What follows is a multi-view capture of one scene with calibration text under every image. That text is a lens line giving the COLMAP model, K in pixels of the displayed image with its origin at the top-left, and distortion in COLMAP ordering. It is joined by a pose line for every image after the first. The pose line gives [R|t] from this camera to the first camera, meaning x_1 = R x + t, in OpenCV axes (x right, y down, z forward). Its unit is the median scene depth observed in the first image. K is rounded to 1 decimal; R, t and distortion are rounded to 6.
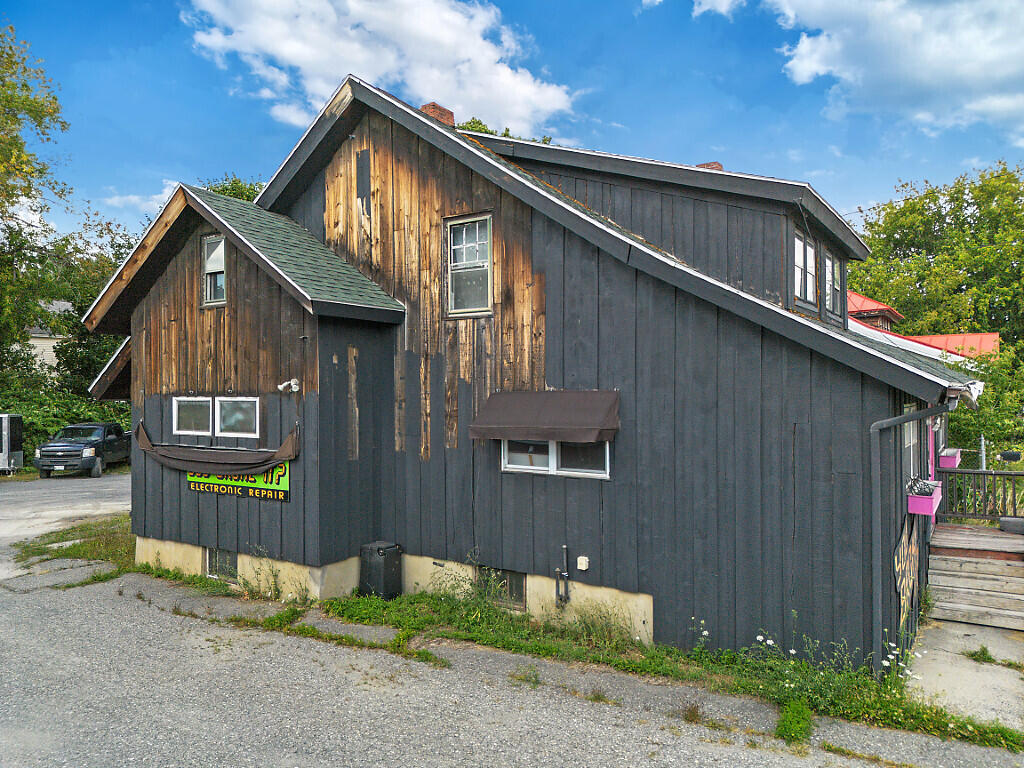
lens RADIAL K [[726.3, 0, 524.5], [0, 726.3, 389.9], [0, 0, 1]] dist [0.072814, -0.064781]
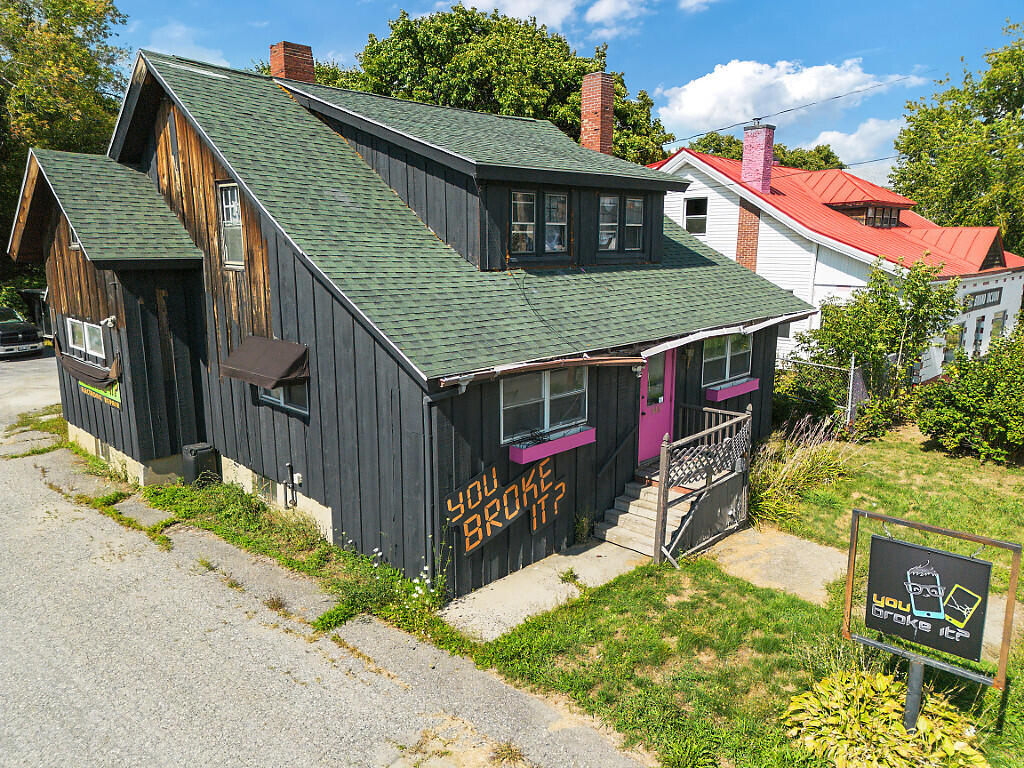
lens RADIAL K [[719.0, 0, 512.0], [0, 719.0, 384.0], [0, 0, 1]] dist [0.069591, -0.063889]
pose [[0.980304, 0.045348, -0.192217, 0.631666], [-0.006914, 0.980565, 0.196073, -0.158837], [0.197372, -0.190882, 0.961565, -0.090268]]
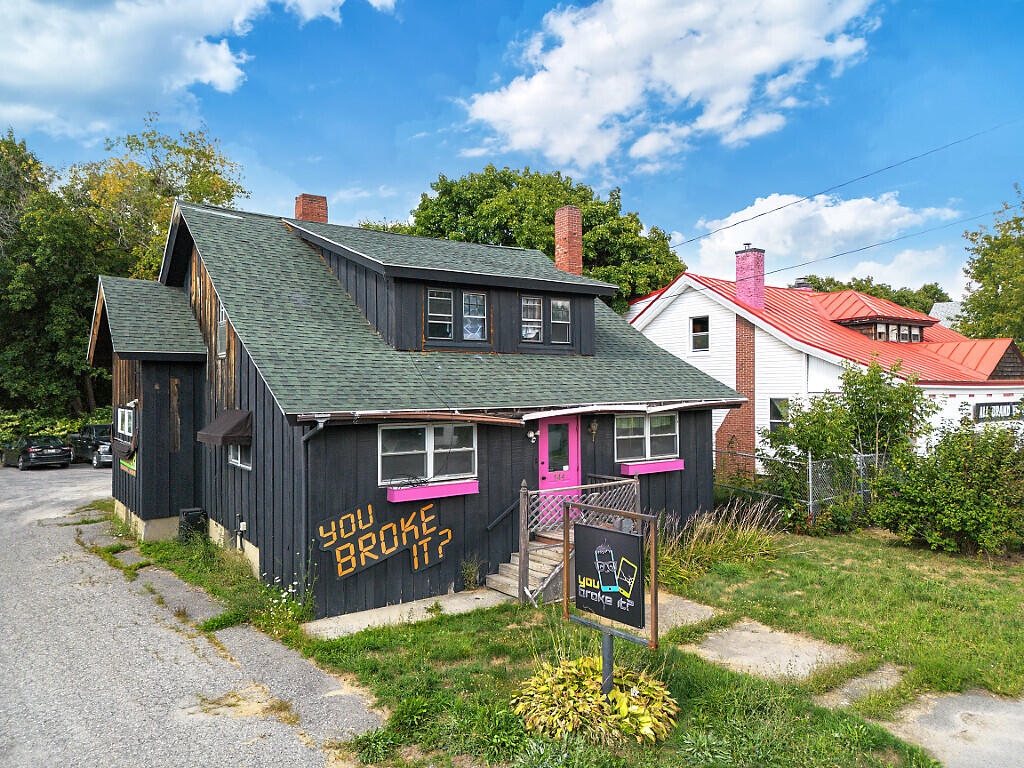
lens RADIAL K [[719.0, 0, 512.0], [0, 719.0, 384.0], [0, 0, 1]] dist [0.069591, -0.063889]
pose [[0.931713, -0.001304, -0.363194, 1.056854], [-0.000467, 0.999988, -0.004788, -0.042778], [0.363196, 0.004631, 0.931701, -0.170257]]
